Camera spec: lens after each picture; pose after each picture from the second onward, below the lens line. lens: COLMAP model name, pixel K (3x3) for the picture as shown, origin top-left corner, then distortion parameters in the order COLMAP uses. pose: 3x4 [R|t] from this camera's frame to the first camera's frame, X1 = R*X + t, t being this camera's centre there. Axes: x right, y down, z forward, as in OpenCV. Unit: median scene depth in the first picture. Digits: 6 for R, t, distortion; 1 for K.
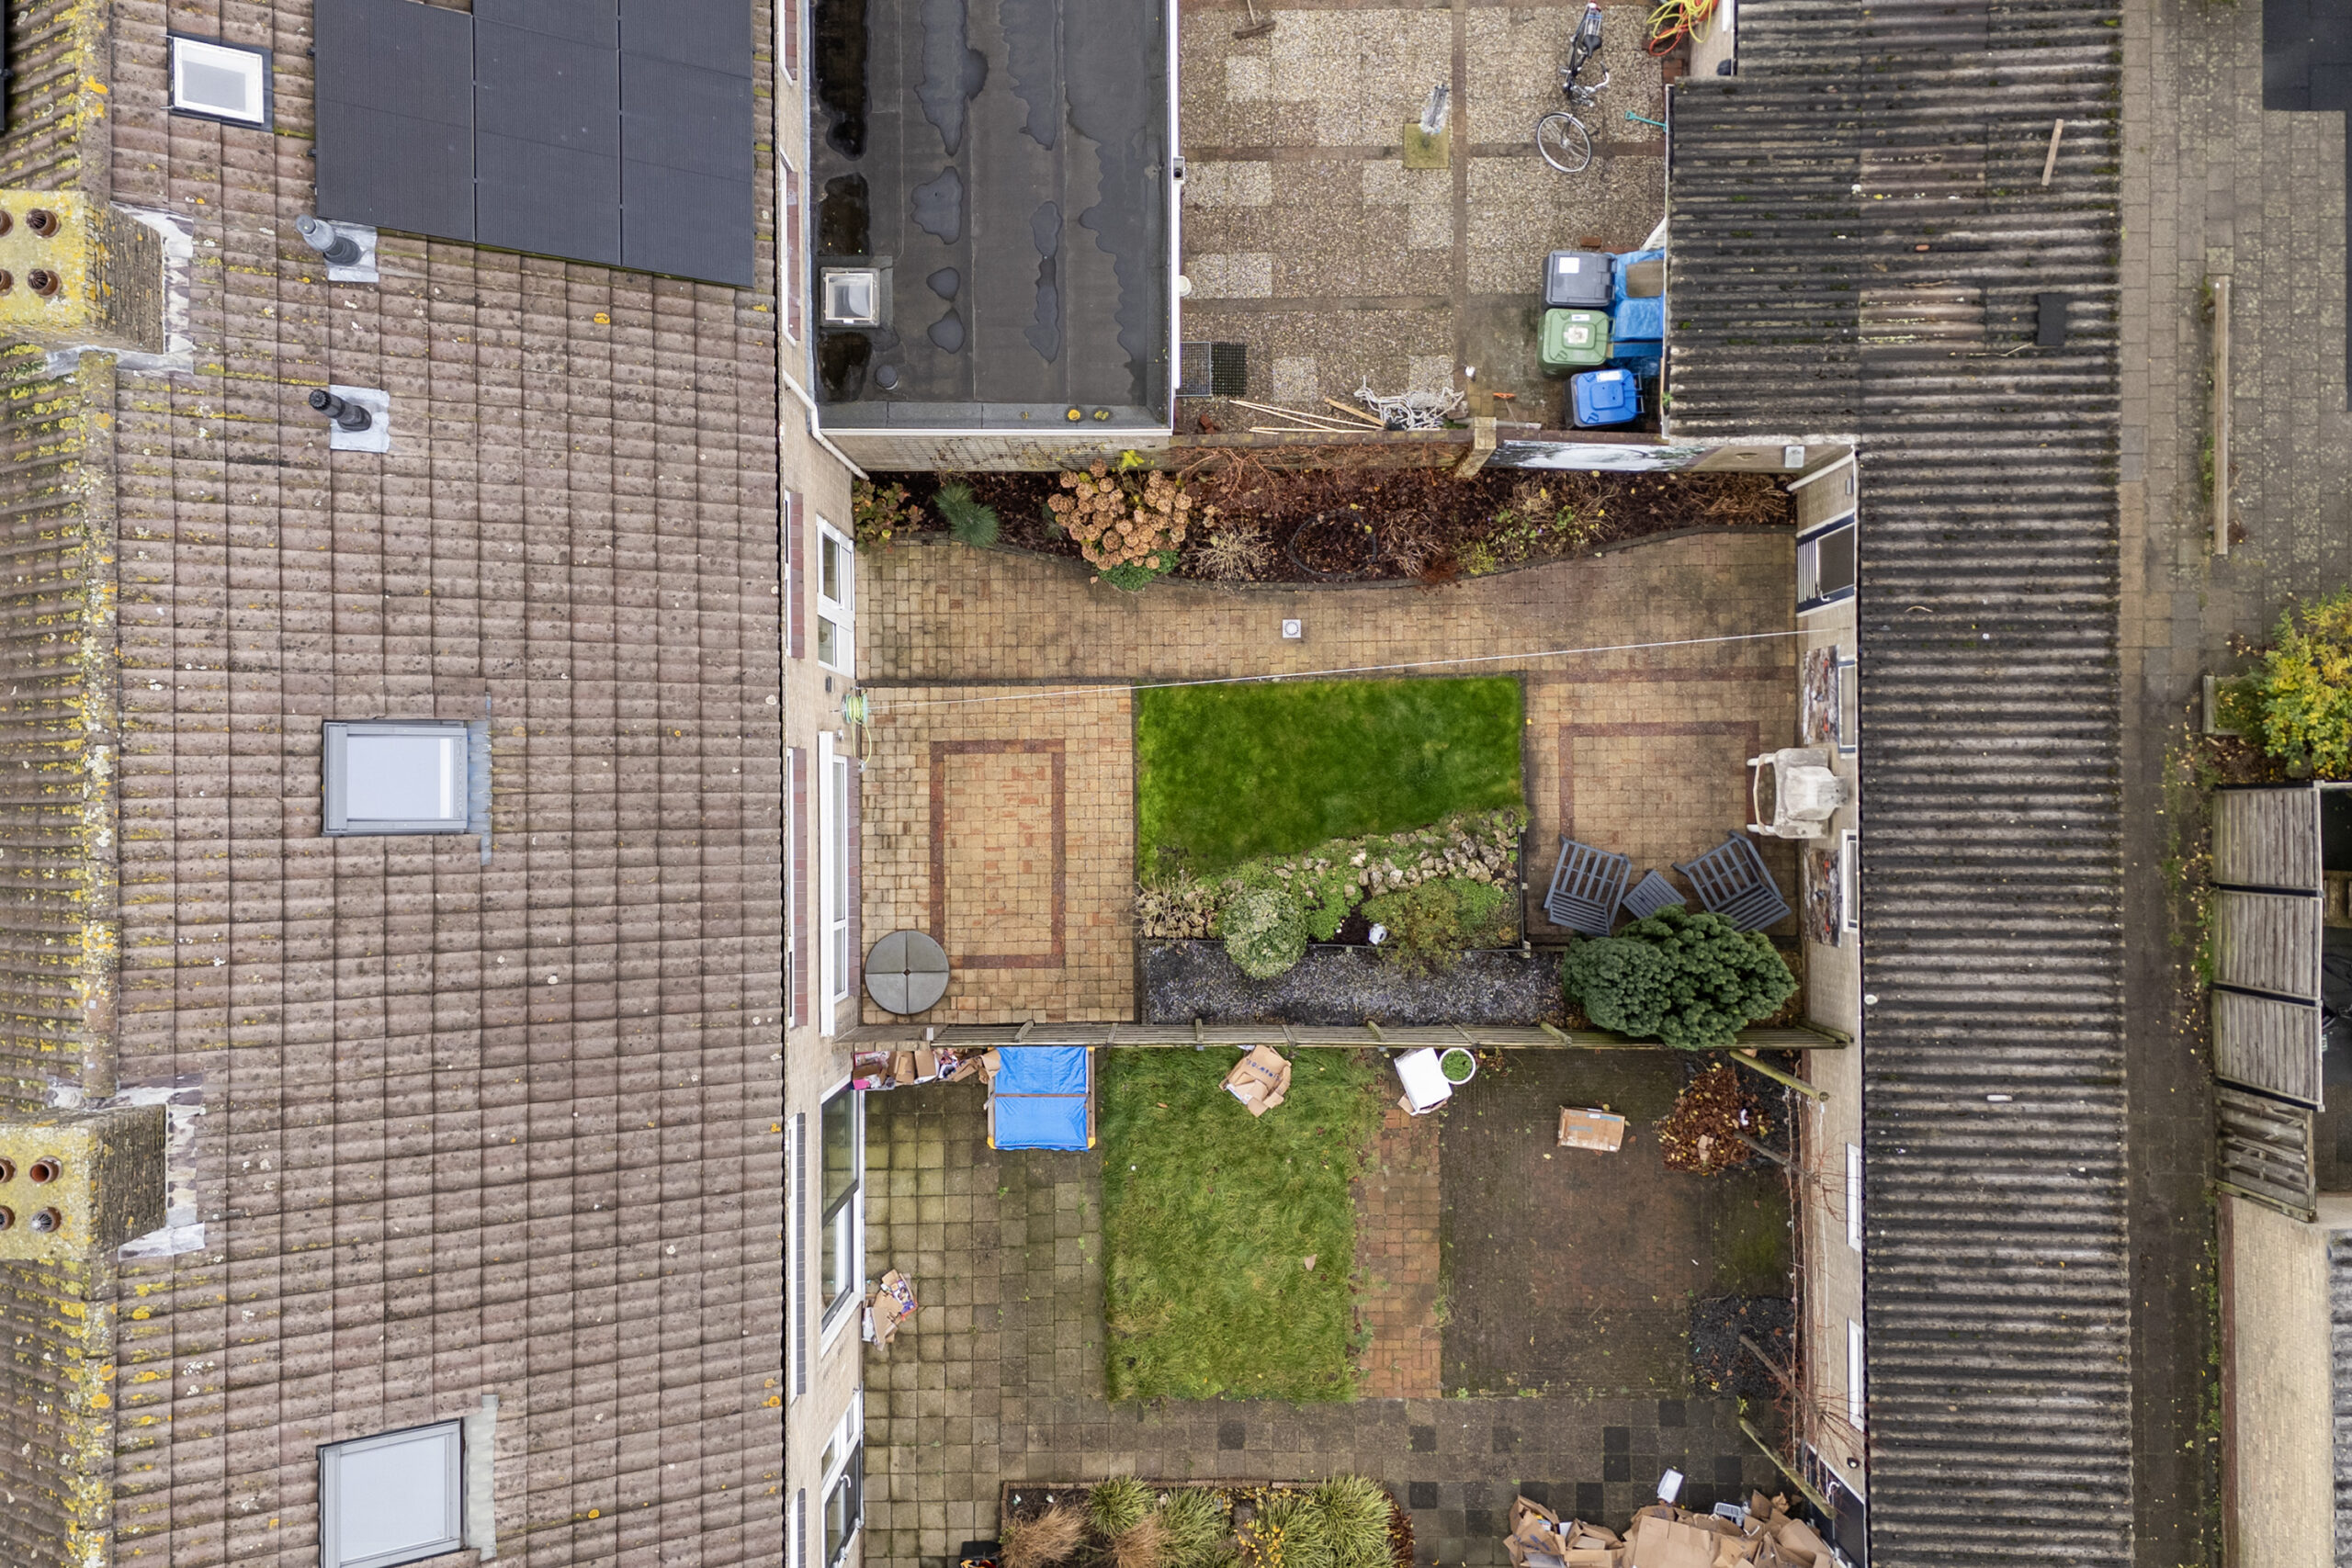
lens RADIAL K [[1986.7, 0, 1176.0], [0, 1986.7, 784.0], [0, 0, 1]] dist [0.091335, -0.121931]
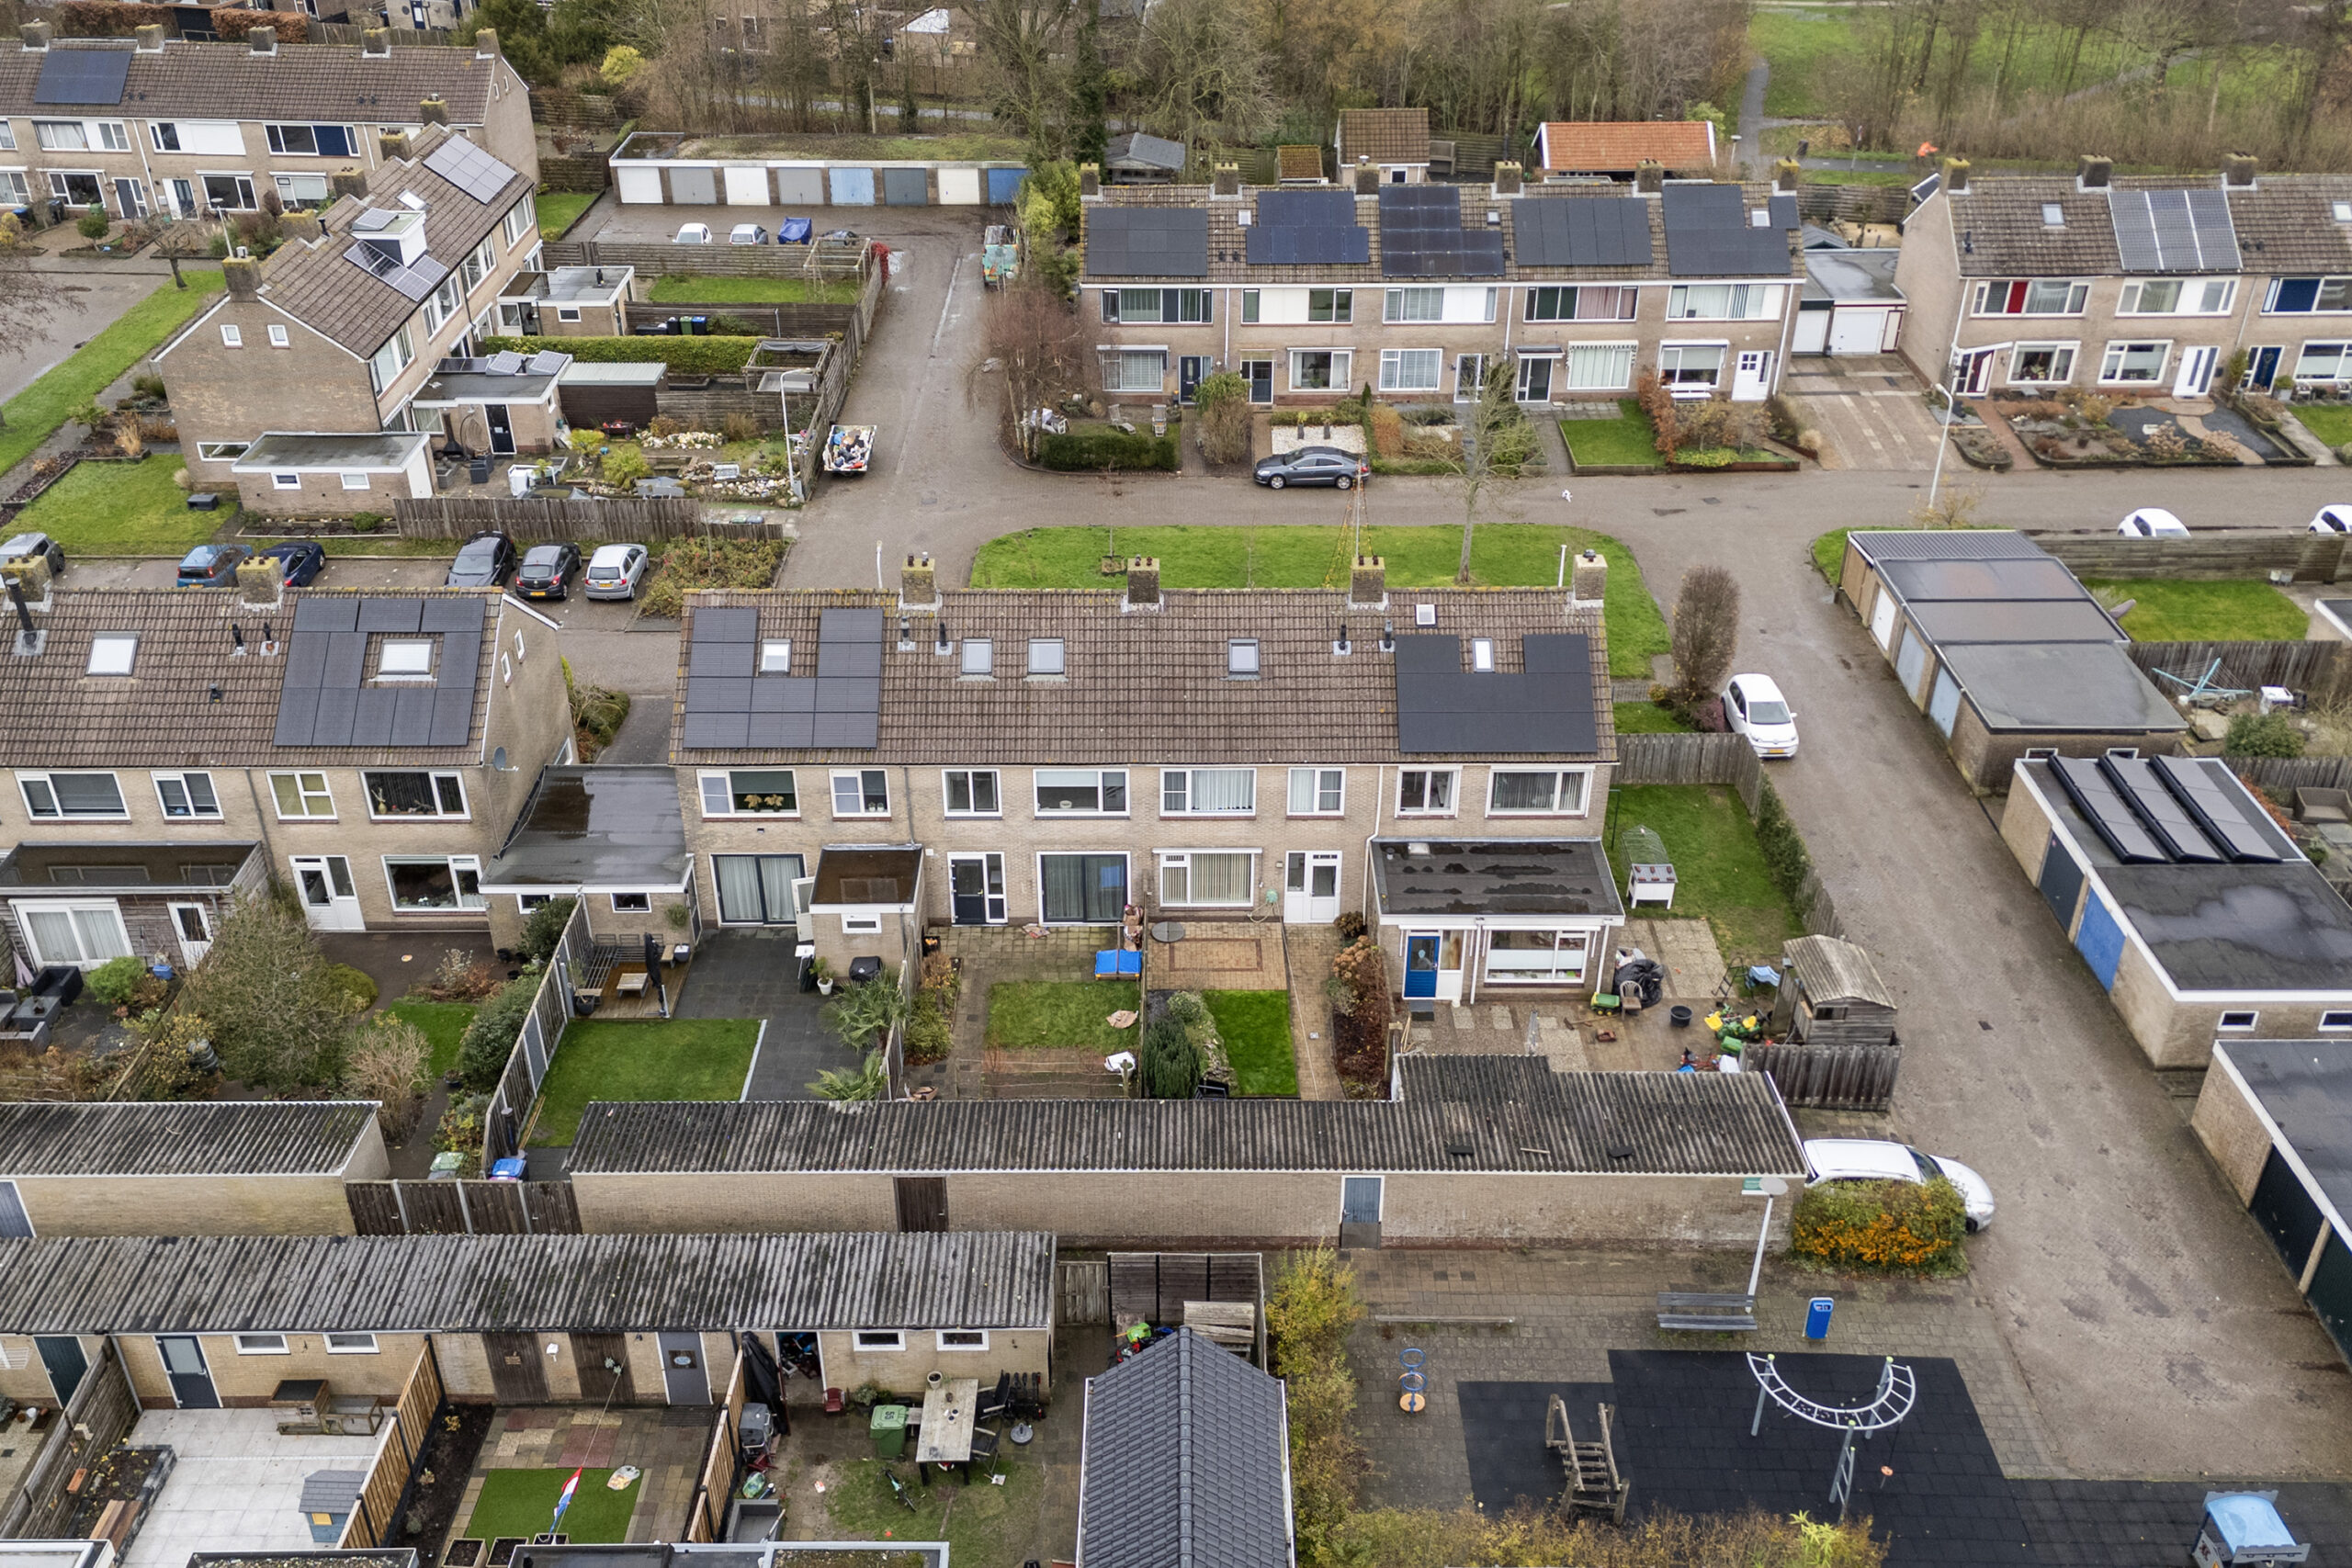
lens RADIAL K [[1986.7, 0, 1176.0], [0, 1986.7, 784.0], [0, 0, 1]] dist [0.091335, -0.121931]
pose [[-0.010392, 0.533892, -0.845489, 2.774753], [-0.999836, 0.007018, 0.016721, 0.061263], [0.014861, 0.845523, 0.533732, -0.717553]]
